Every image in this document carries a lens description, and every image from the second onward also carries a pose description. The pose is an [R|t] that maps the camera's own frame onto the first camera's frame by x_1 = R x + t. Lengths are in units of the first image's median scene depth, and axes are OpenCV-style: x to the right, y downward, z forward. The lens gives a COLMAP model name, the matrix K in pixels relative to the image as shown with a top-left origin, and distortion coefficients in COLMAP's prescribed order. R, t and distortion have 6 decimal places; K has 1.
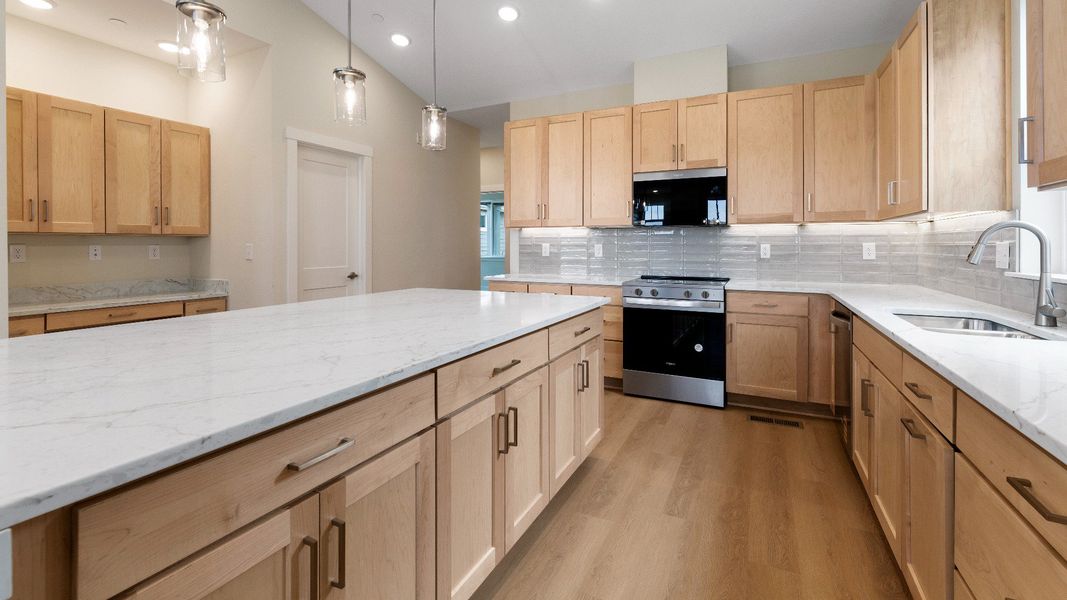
lens RADIAL K [[464.3, 0, 536.0], [0, 464.3, 243.8], [0, 0, 1]] dist [0.003040, 0.000035]
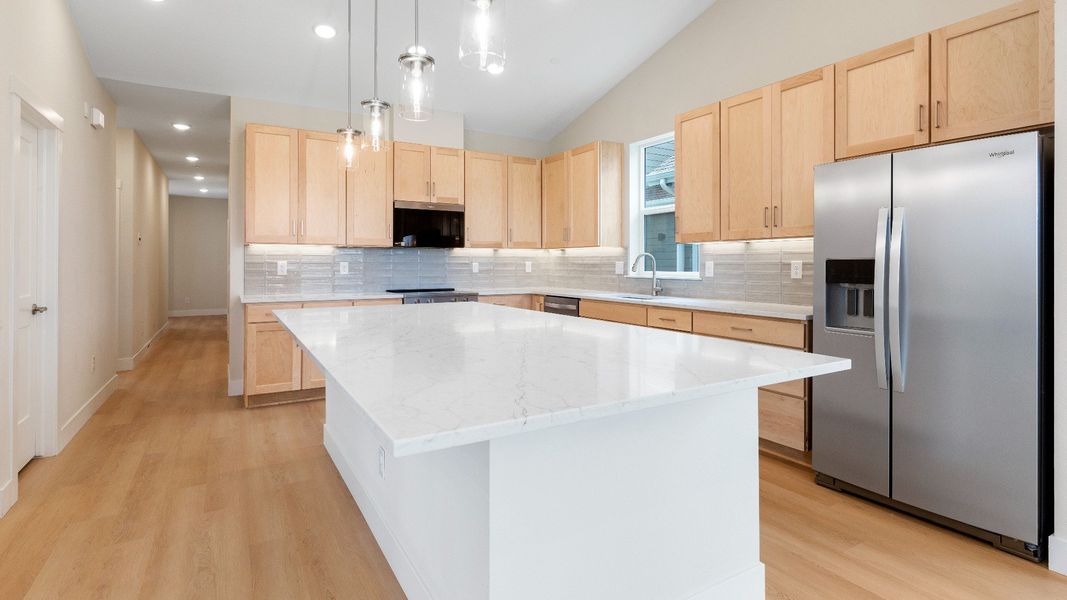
lens RADIAL K [[511.7, 0, 530.7], [0, 511.7, 264.7], [0, 0, 1]] dist [-0.003665, -0.000324]
pose [[0.550659, -0.001985, 0.834728, -0.718737], [-0.004175, 0.999978, 0.005132, -0.001022], [-0.834720, -0.006311, 0.550639, 0.022536]]
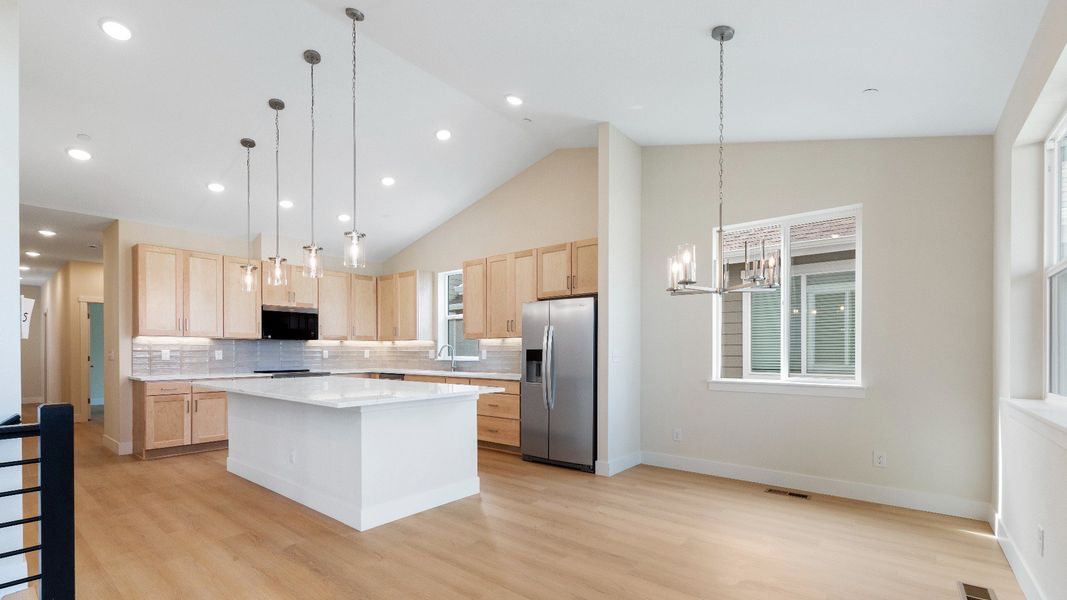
lens RADIAL K [[464.3, 0, 531.3], [0, 464.3, 354.5], [0, 0, 1]] dist [0.003040, 0.000035]
pose [[0.232199, -0.006534, 0.972646, -1.191947], [-0.004647, 0.999959, 0.007827, -0.002002], [-0.972657, -0.006337, 0.232159, -0.258318]]
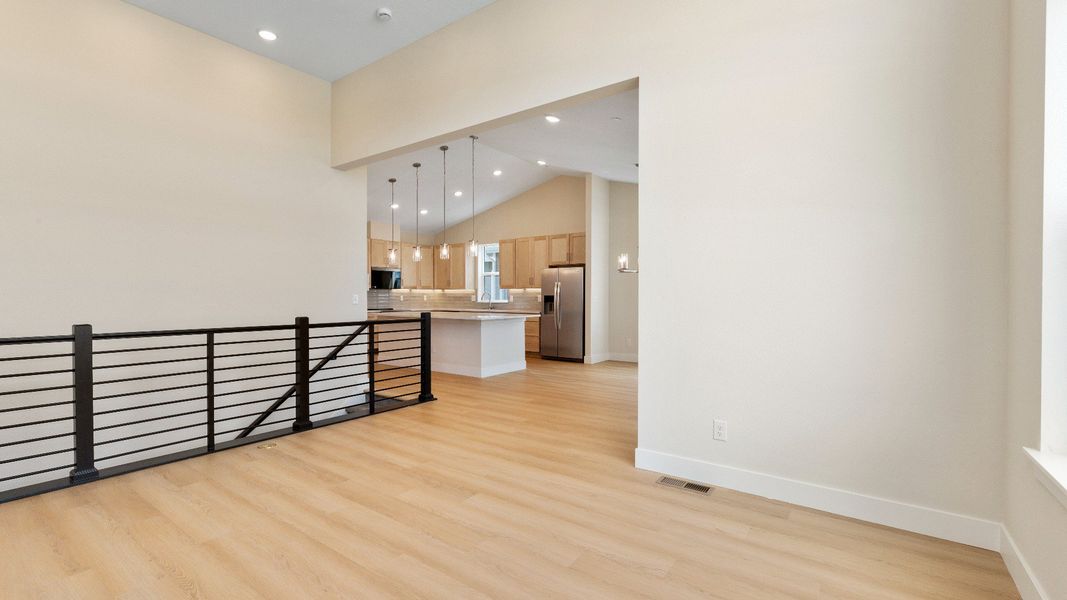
lens RADIAL K [[464.3, 0, 532.2], [0, 464.3, 301.6], [0, 0, 1]] dist [0.003040, 0.000035]
pose [[0.181242, -0.009835, 0.983389, -2.215581], [-0.006198, 0.999919, 0.011143, -0.000997], [-0.983419, -0.008115, 0.181167, -0.298789]]
